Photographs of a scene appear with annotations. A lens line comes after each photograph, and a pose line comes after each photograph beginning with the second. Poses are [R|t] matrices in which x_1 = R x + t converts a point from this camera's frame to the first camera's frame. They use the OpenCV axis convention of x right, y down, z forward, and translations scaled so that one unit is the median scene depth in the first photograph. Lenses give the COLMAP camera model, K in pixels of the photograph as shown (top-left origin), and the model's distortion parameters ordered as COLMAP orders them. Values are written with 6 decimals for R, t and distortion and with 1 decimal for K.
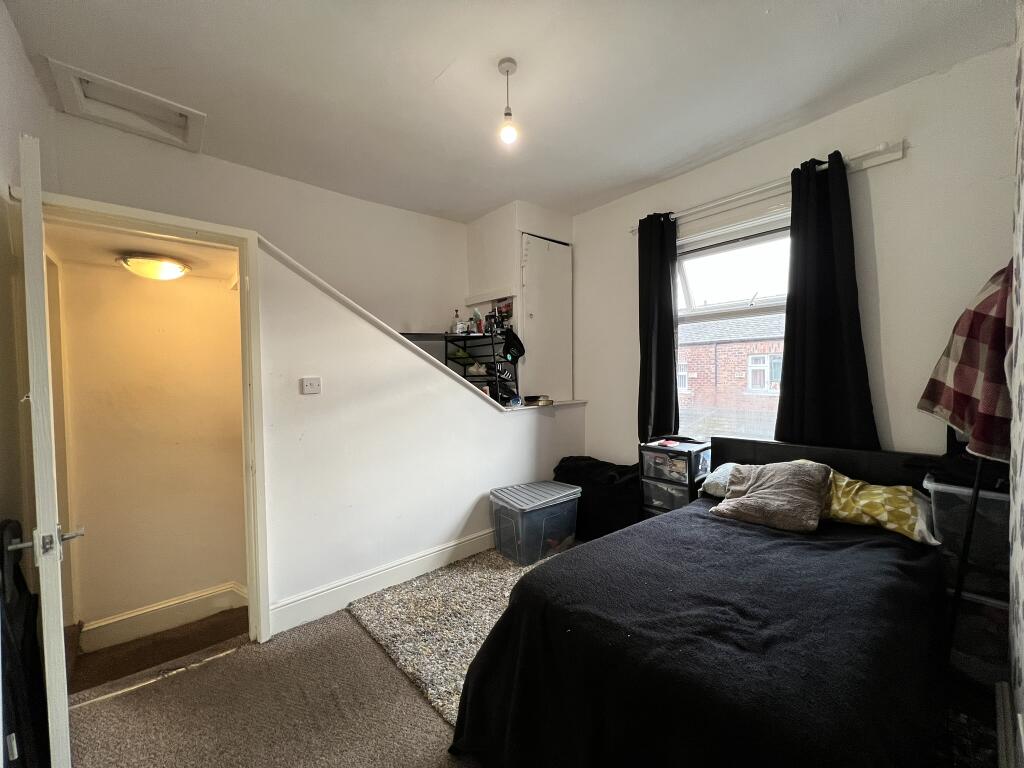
lens RADIAL K [[407.9, 0, 514.9], [0, 407.9, 396.1], [0, 0, 1]] dist [-0.001261, -0.000051]
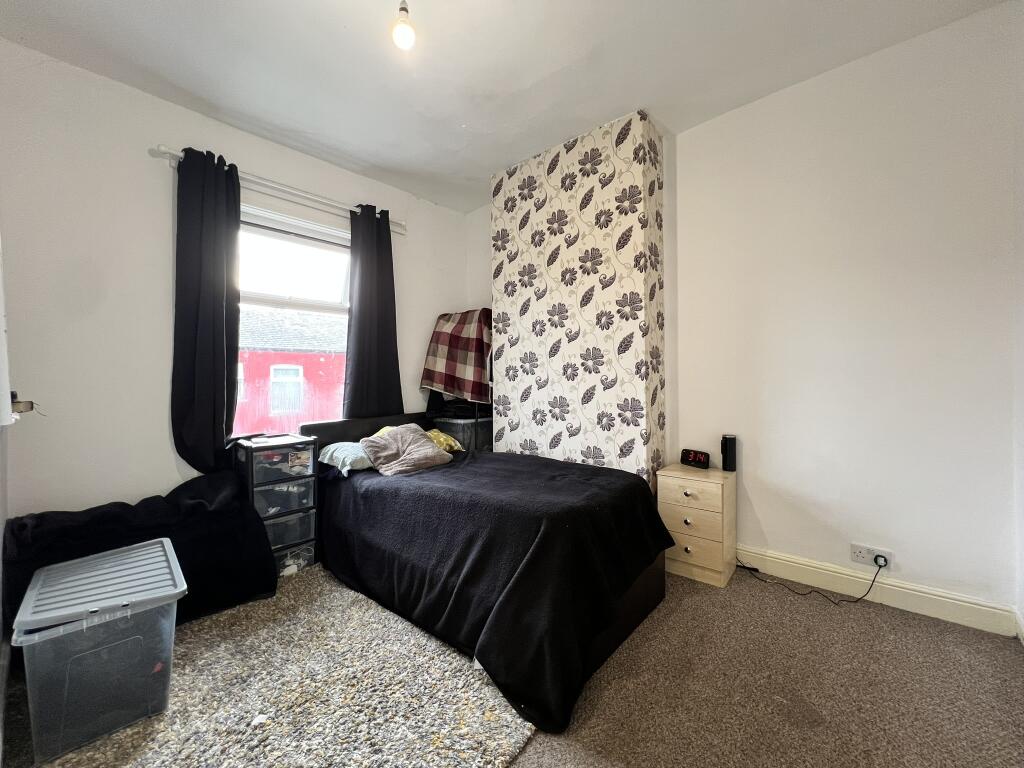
lens RADIAL K [[410.9, 0, 510.5], [0, 410.9, 380.2], [0, 0, 1]] dist [-0.001928, 0.000185]
pose [[-0.110998, -0.002470, 0.993818, -0.581328], [0.052581, 0.998582, 0.008354, 0.010595], [-0.992429, 0.053183, -0.110710, 0.618163]]
